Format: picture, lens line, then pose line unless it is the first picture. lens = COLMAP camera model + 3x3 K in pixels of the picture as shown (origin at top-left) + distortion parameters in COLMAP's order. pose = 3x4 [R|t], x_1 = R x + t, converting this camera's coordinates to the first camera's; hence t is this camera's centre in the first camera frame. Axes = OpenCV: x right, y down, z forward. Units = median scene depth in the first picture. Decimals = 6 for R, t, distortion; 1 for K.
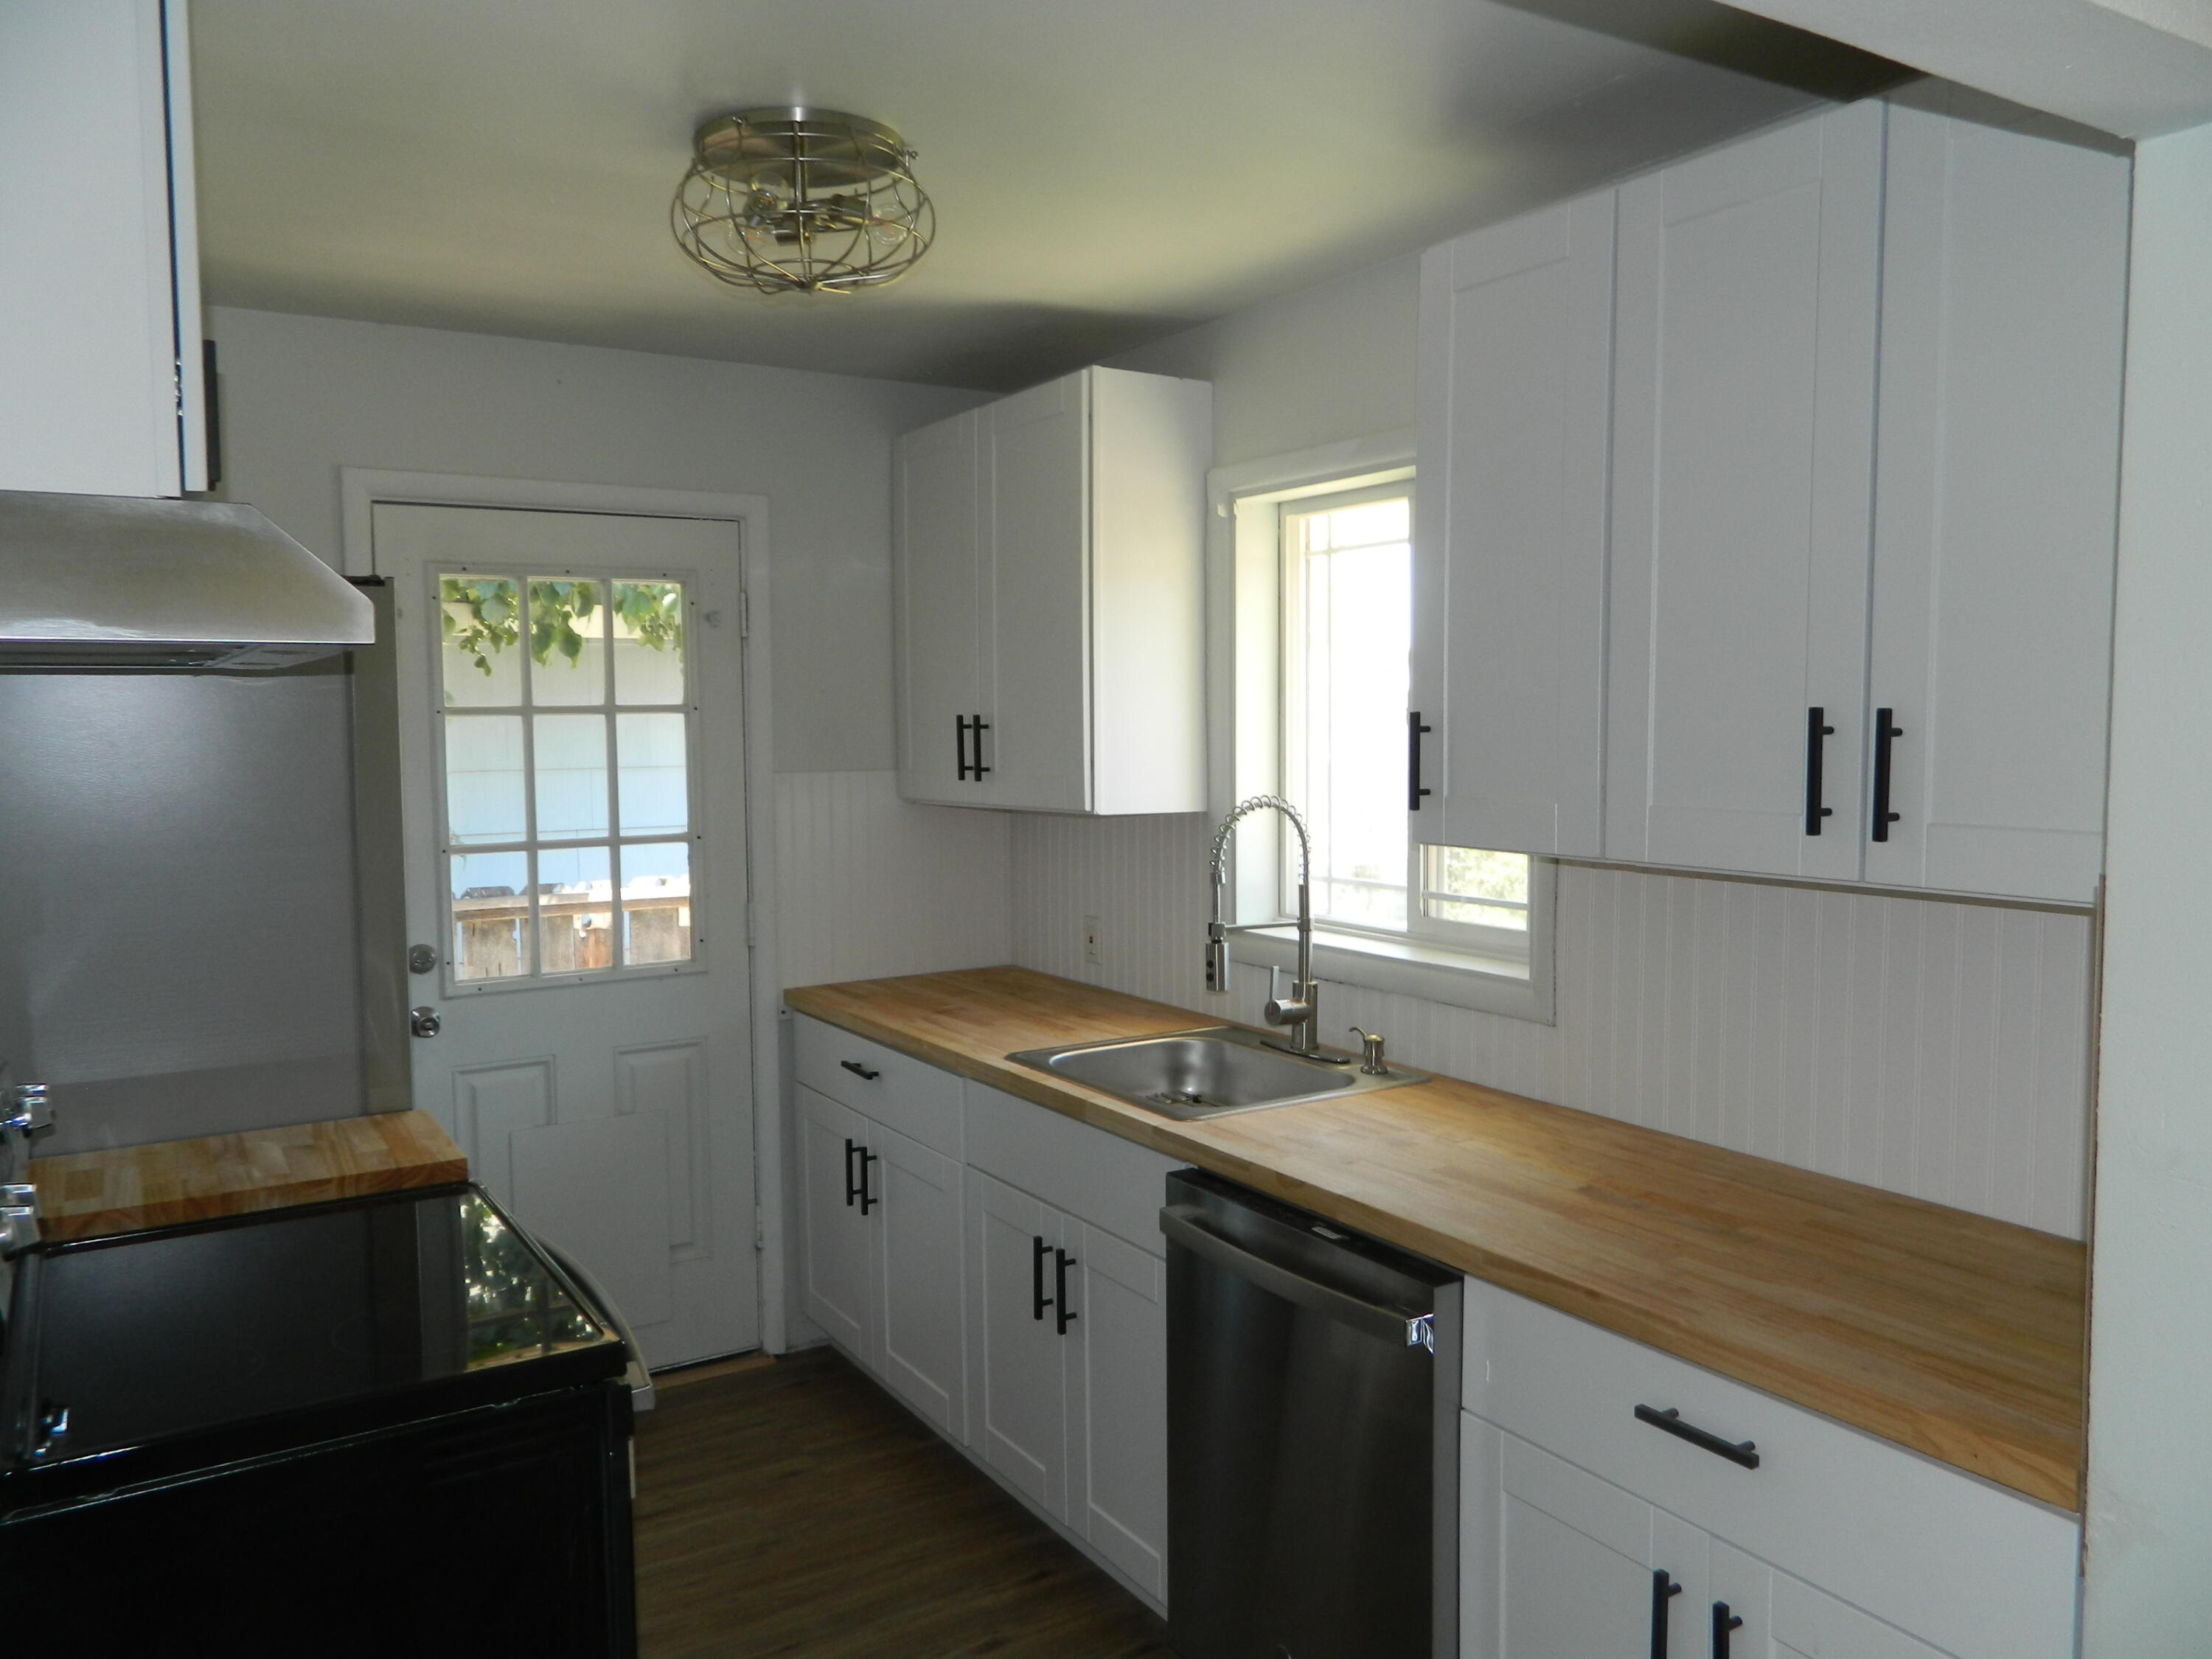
lens RADIAL K [[1652.3, 0, 1097.7], [0, 1652.3, 828.3], [0, 0, 1]] dist [0.003607, -0.007228]
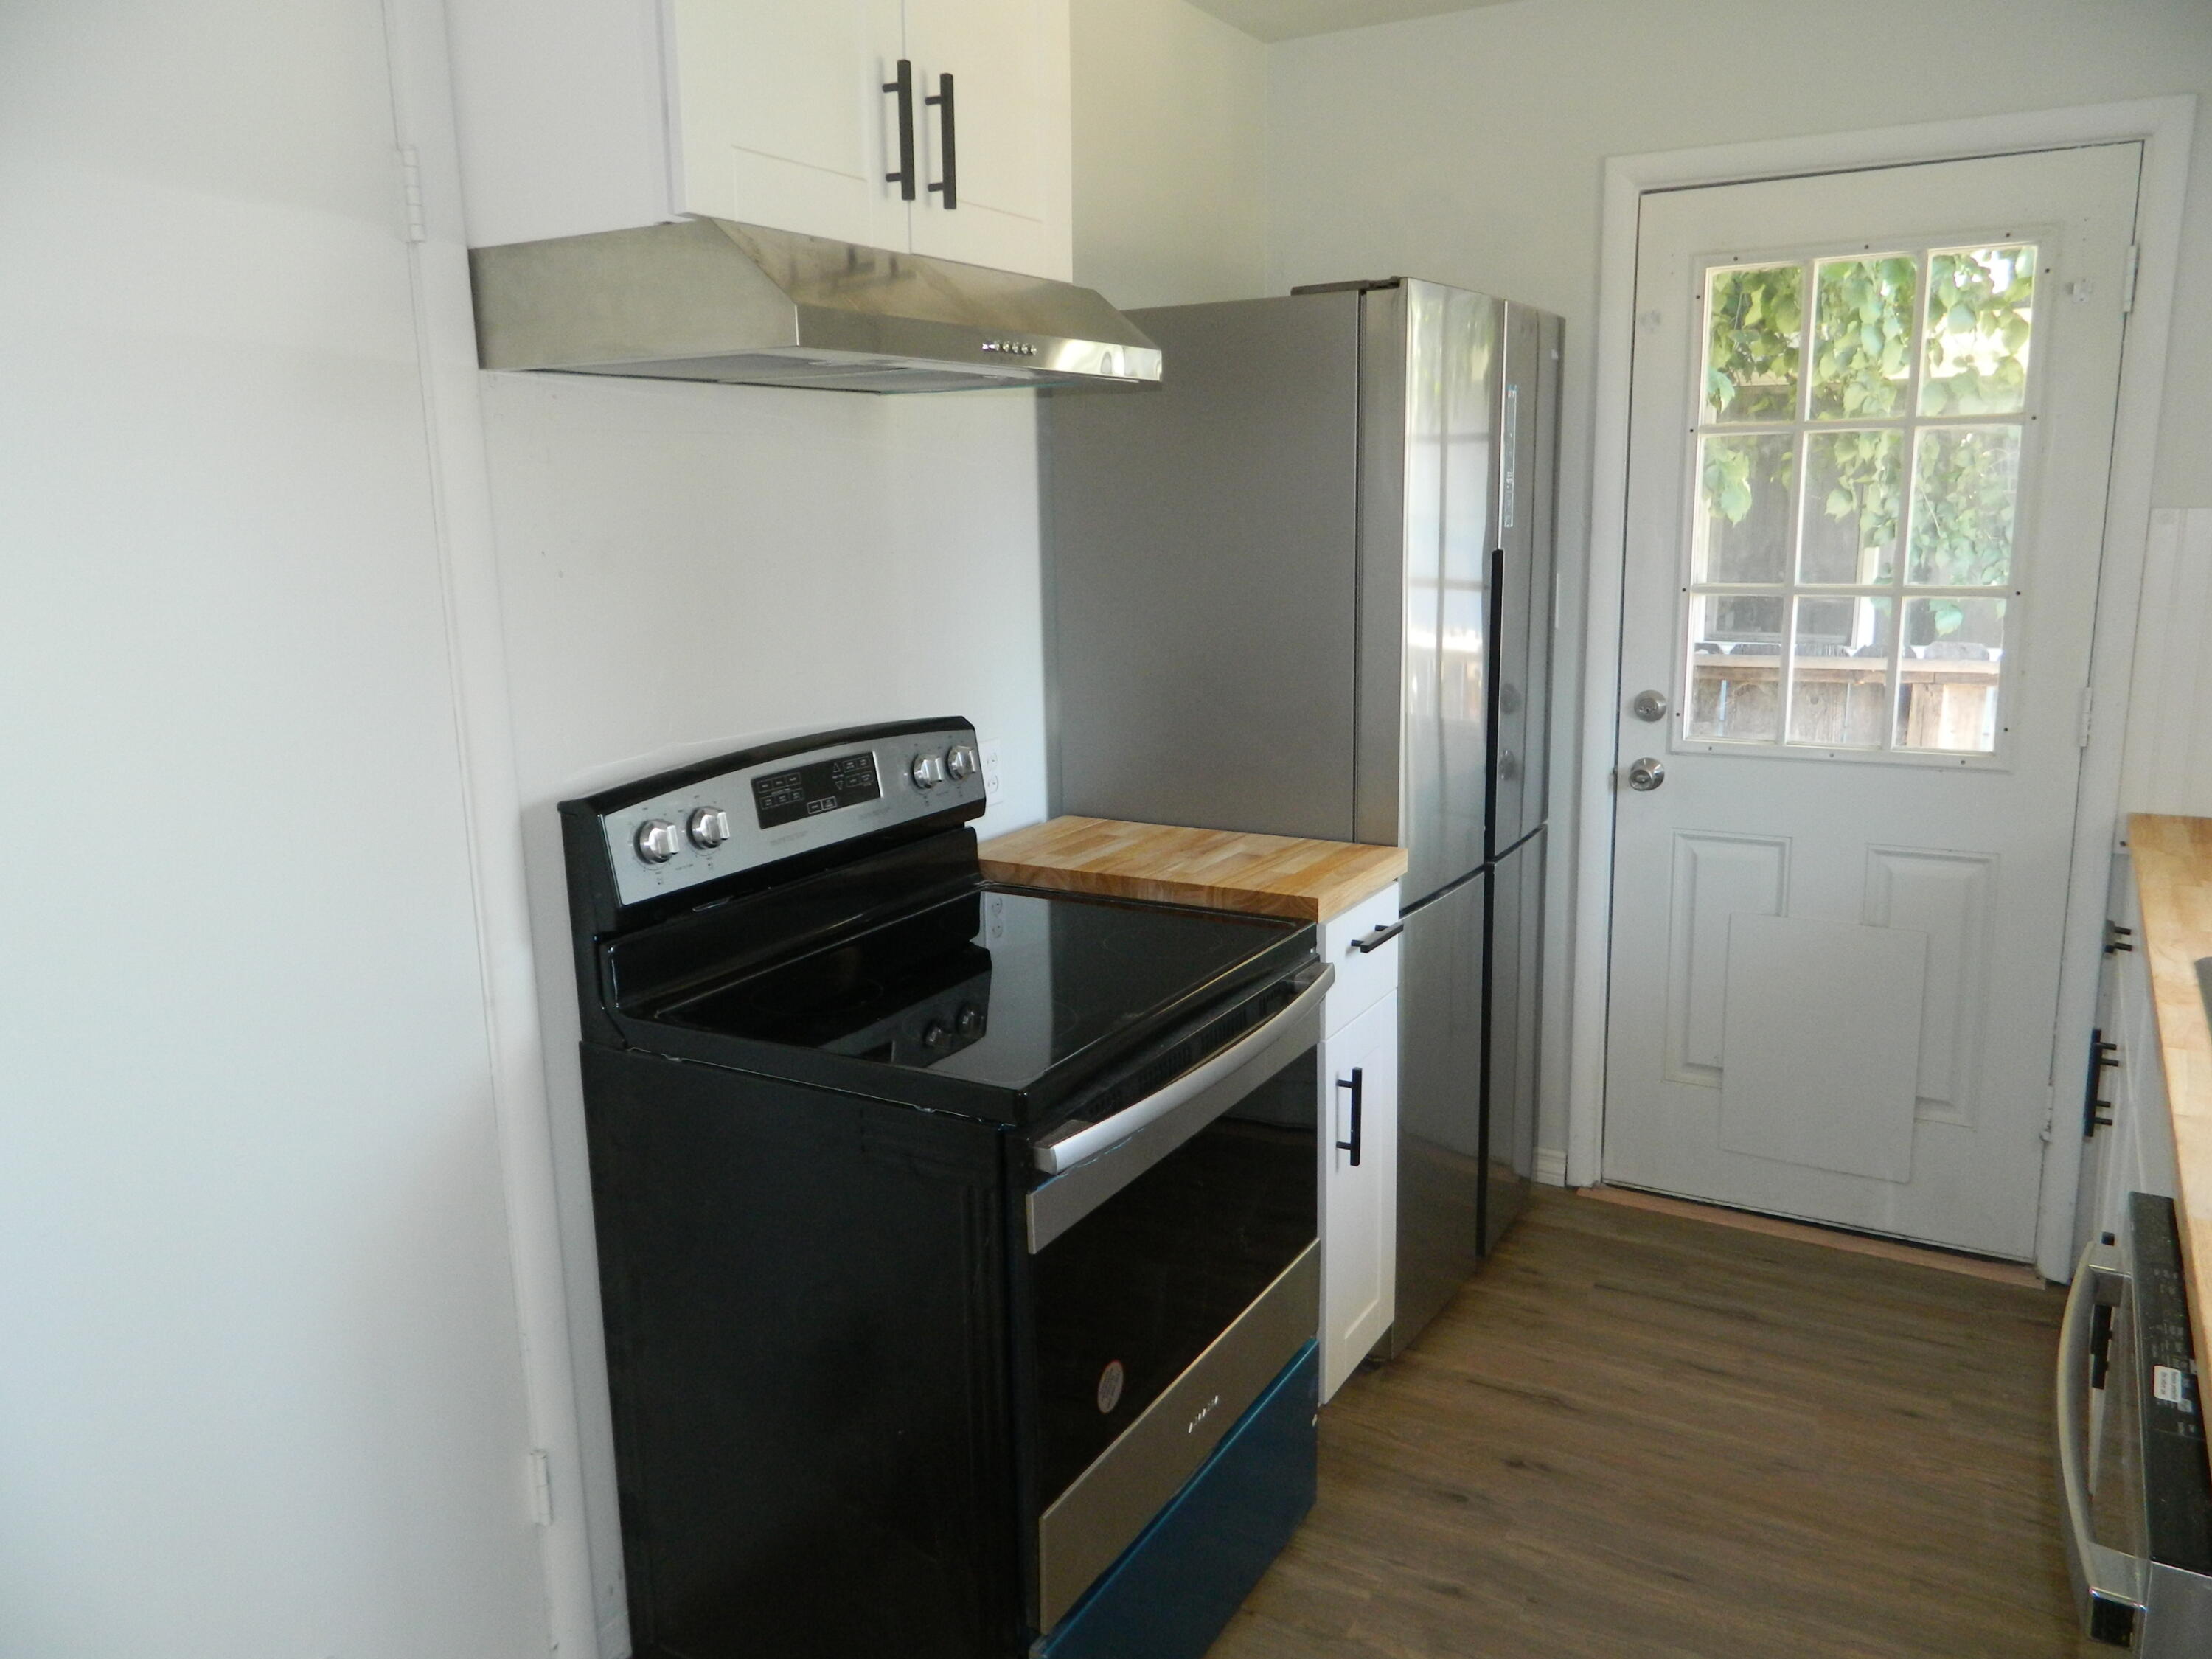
lens RADIAL K [[1652.3, 0, 1101.5], [0, 1652.3, 827.6], [0, 0, 1]] dist [0.003607, -0.007228]
pose [[0.464347, 0.180461, -0.867073, 0.261713], [-0.047803, 0.982700, 0.178926, -0.004652], [0.884362, -0.041636, 0.464941, 0.301457]]
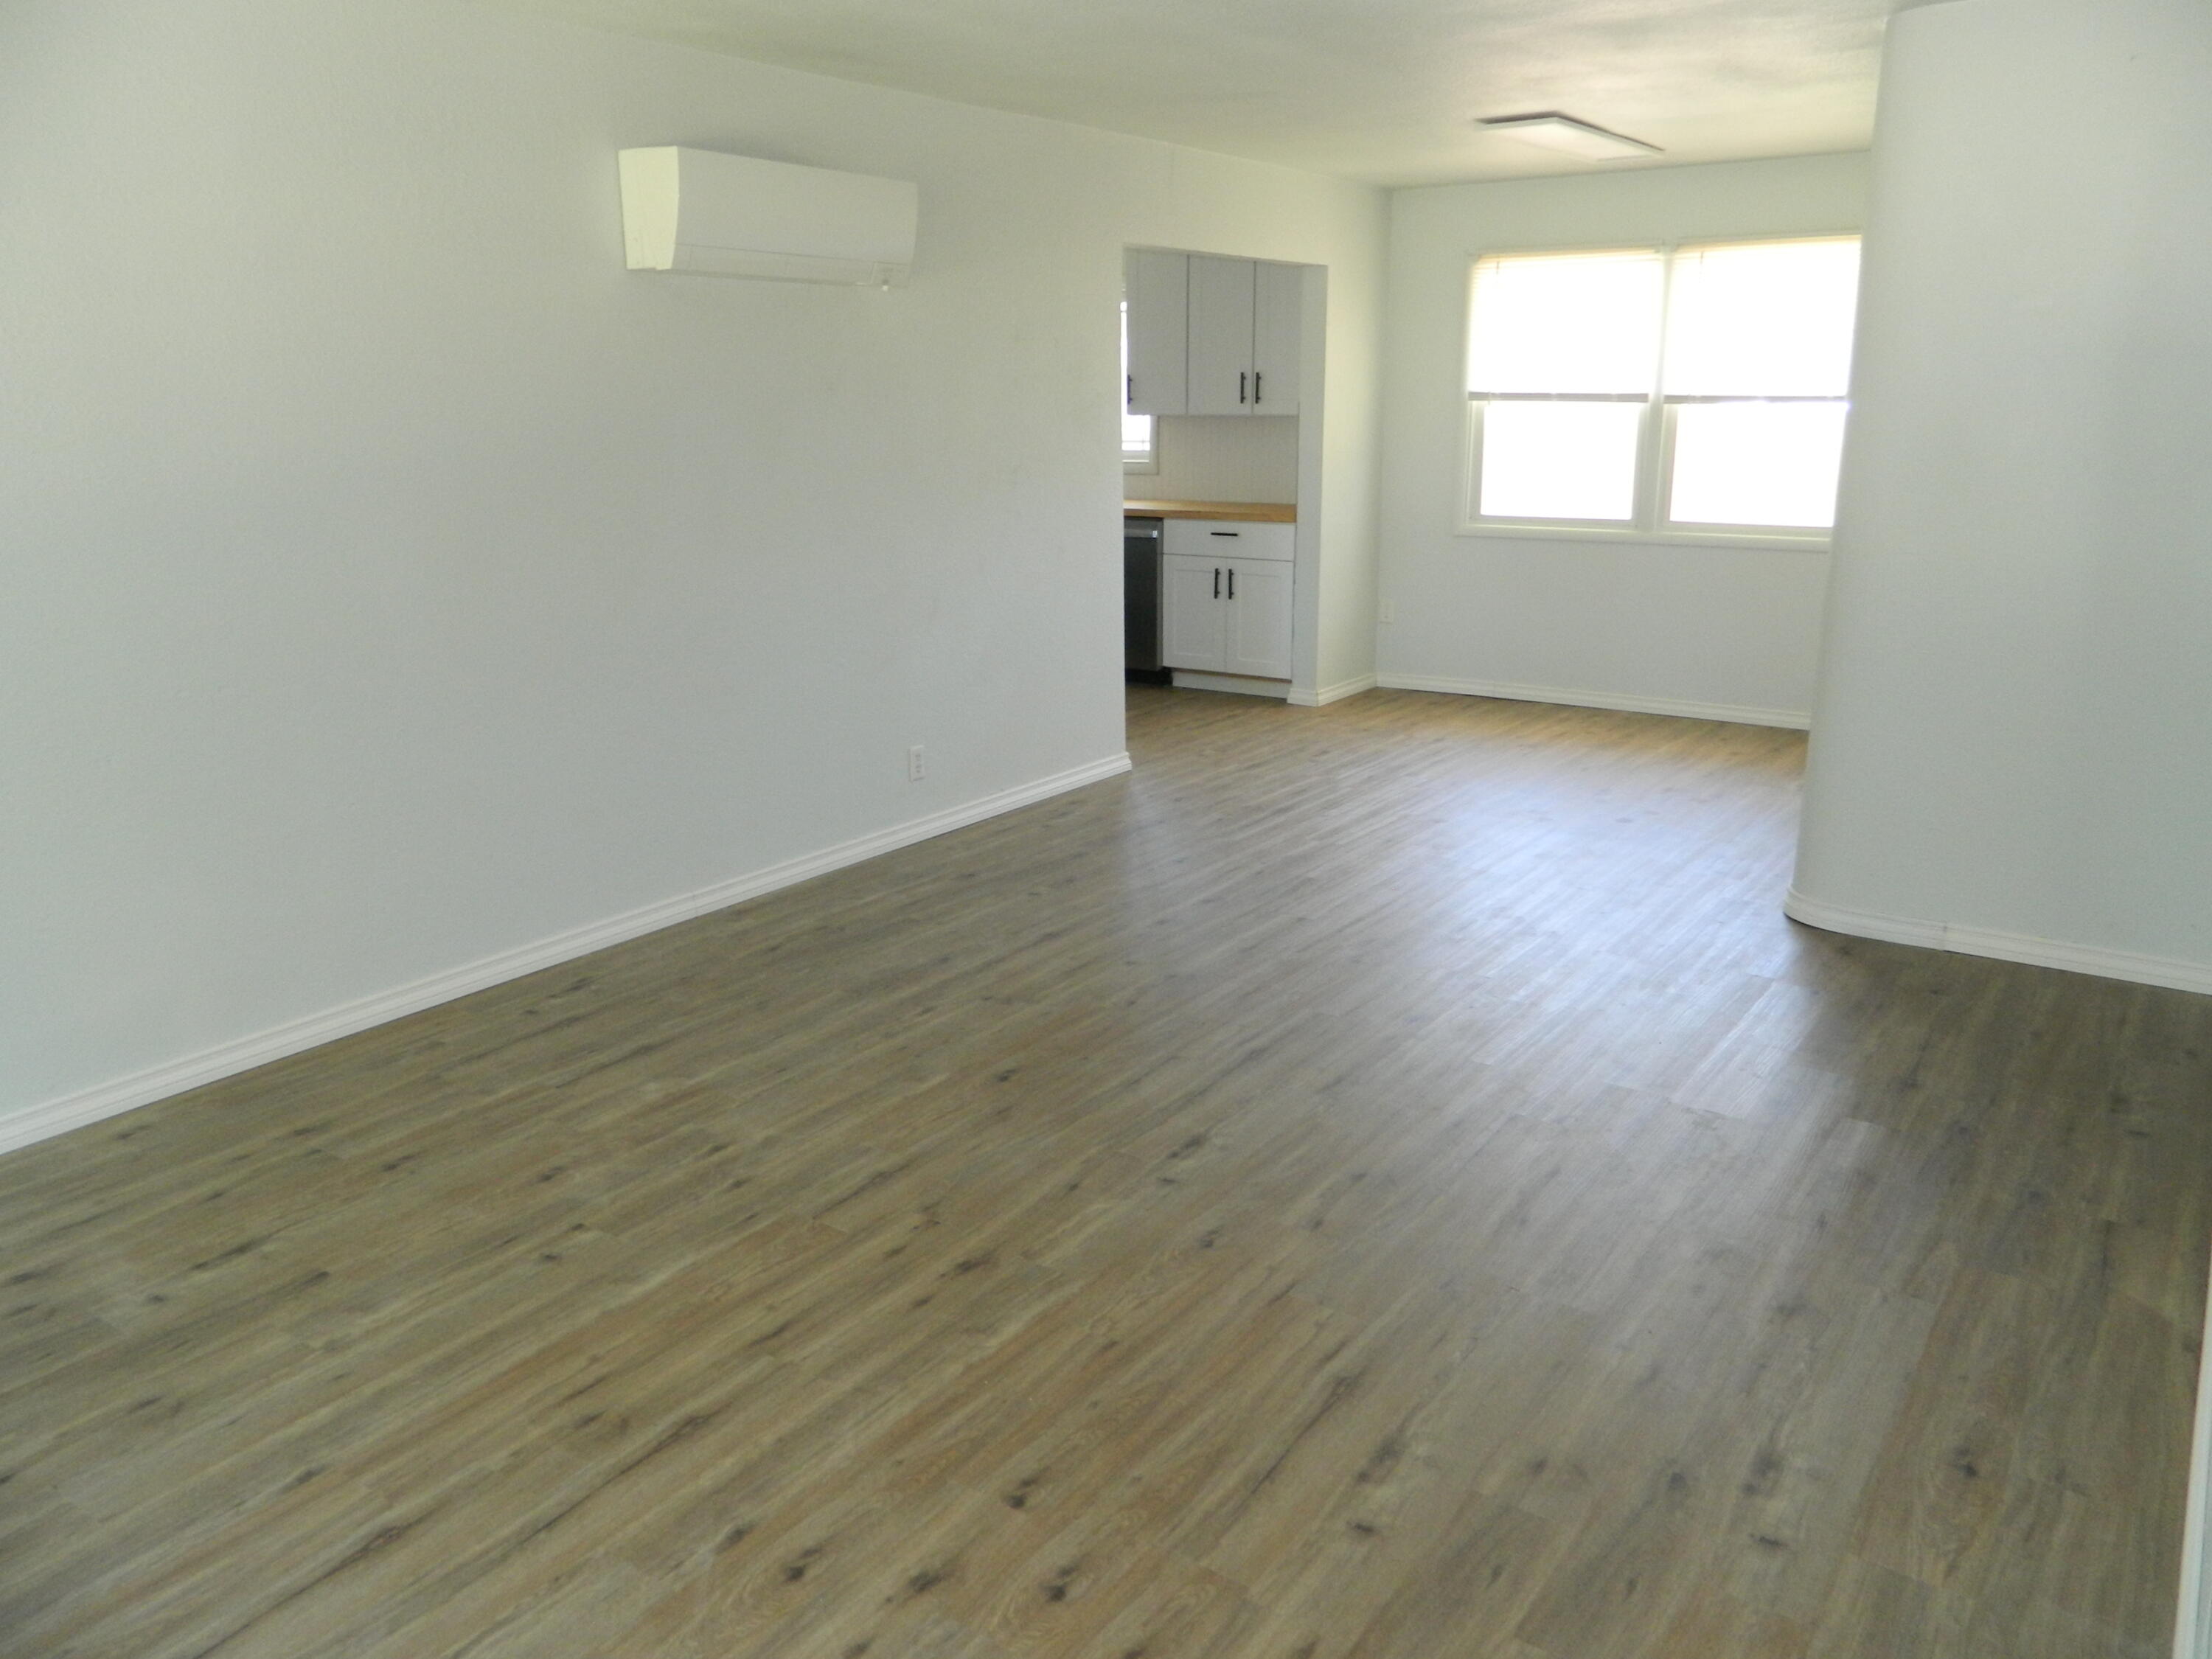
lens RADIAL K [[1652.3, 0, 1103.3], [0, 1652.3, 833.9], [0, 0, 1]] dist [0.003607, -0.007228]
pose [[0.917909, -0.102235, 0.383394, -0.064772], [0.029489, 0.981142, 0.191026, 0.010582], [-0.395693, -0.164038, 0.903614, -0.113944]]
